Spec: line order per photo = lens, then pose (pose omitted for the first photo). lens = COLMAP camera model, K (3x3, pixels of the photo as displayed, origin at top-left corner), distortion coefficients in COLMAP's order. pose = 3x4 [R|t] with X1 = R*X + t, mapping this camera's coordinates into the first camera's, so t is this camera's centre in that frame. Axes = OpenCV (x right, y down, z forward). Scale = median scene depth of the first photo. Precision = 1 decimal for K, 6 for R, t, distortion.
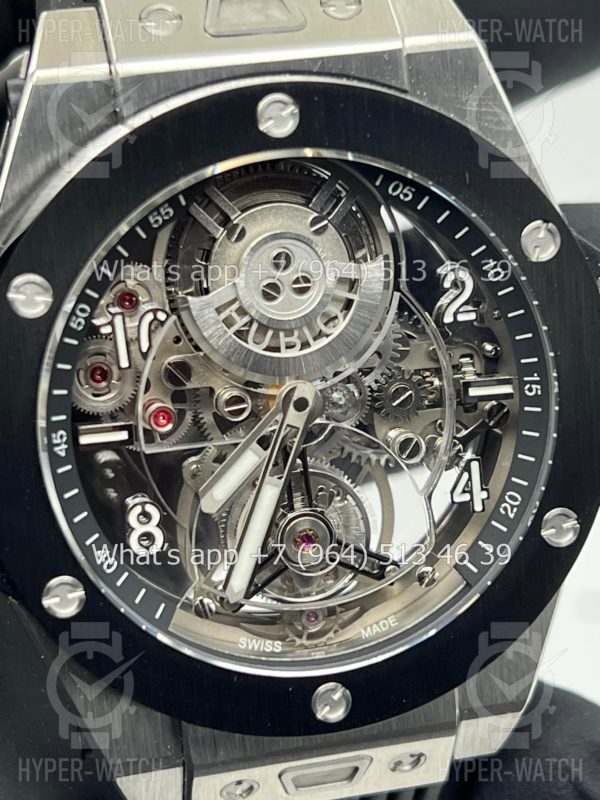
lens RADIAL K [[1889.1, 0, 296.7], [0, 1889.1, 401.9], [0, 0, 1]] dist [0.215410, 0.000000]
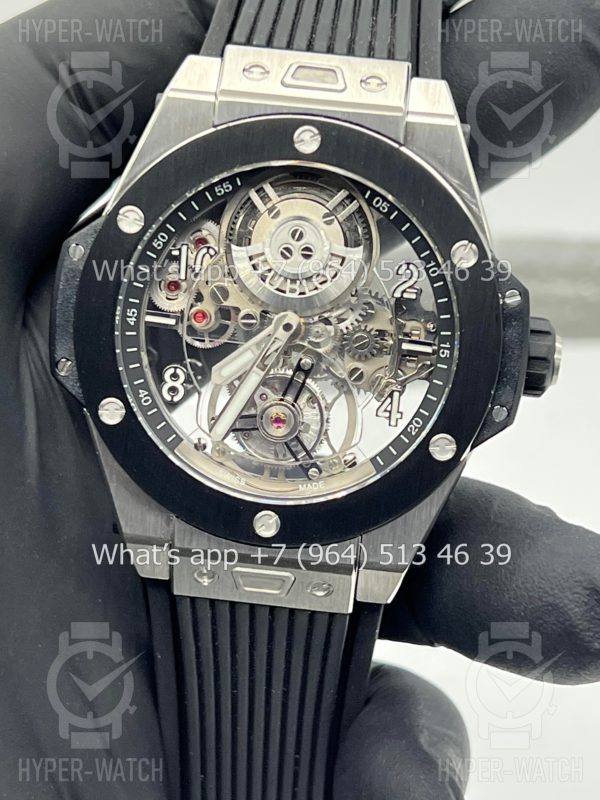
lens RADIAL K [[1889.1, 0, 275.6], [0, 1889.1, 412.2], [0, 0, 1]] dist [0.215410, 0.000000]
pose [[0.947312, 0.206395, -0.244952, 0.381421], [-0.227690, 0.971775, -0.061739, 0.164694], [0.225296, 0.114259, 0.967567, -0.480292]]
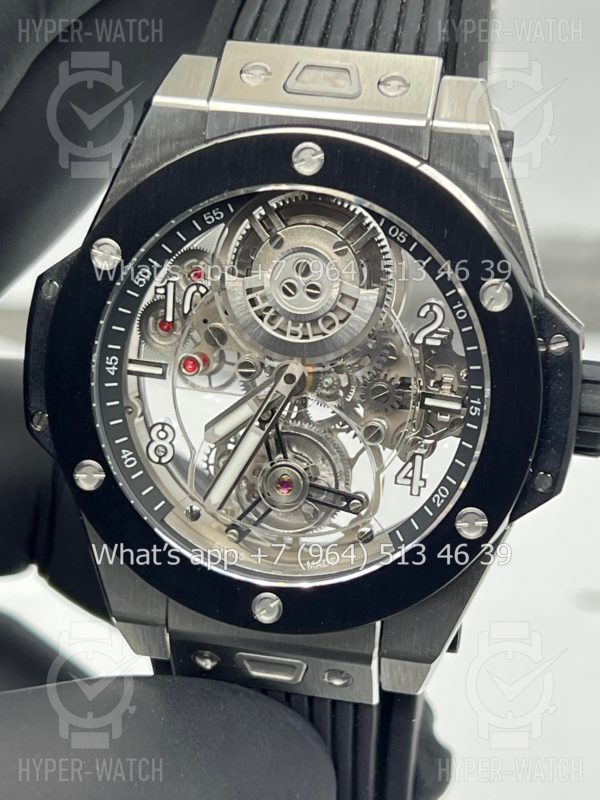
lens RADIAL K [[1889.1, 0, 296.7], [0, 1889.1, 398.0], [0, 0, 1]] dist [0.215410, 0.000000]
pose [[0.905310, 0.224962, -0.360285, 0.476488], [-0.229294, 0.972854, 0.031289, -0.027442], [0.357544, 0.054285, 0.932317, -0.214136]]
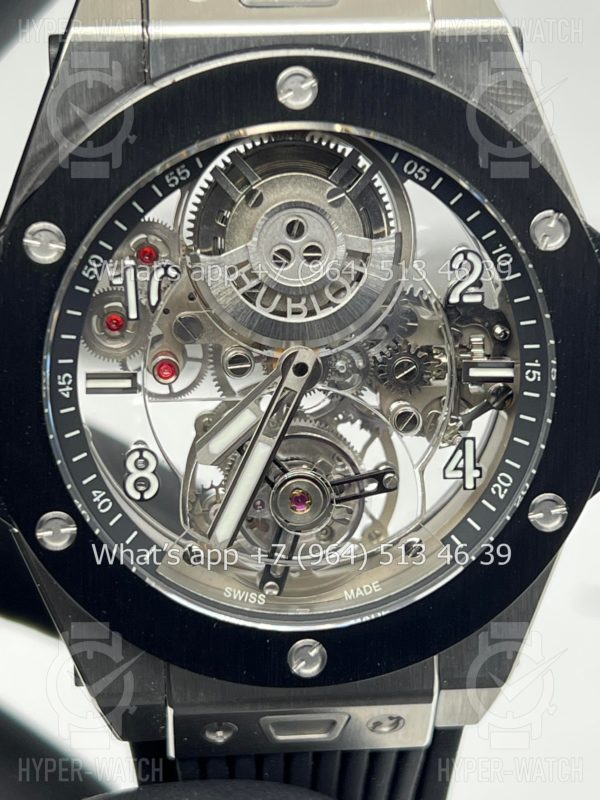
lens RADIAL K [[1889.1, 0, 299.2], [0, 1889.1, 398.5], [0, 0, 1]] dist [0.215410, 0.000000]
pose [[0.989212, 0.092902, -0.113260, 0.119143], [-0.090141, 0.995499, 0.029272, -0.012899], [0.115470, -0.018746, 0.993134, -0.026336]]
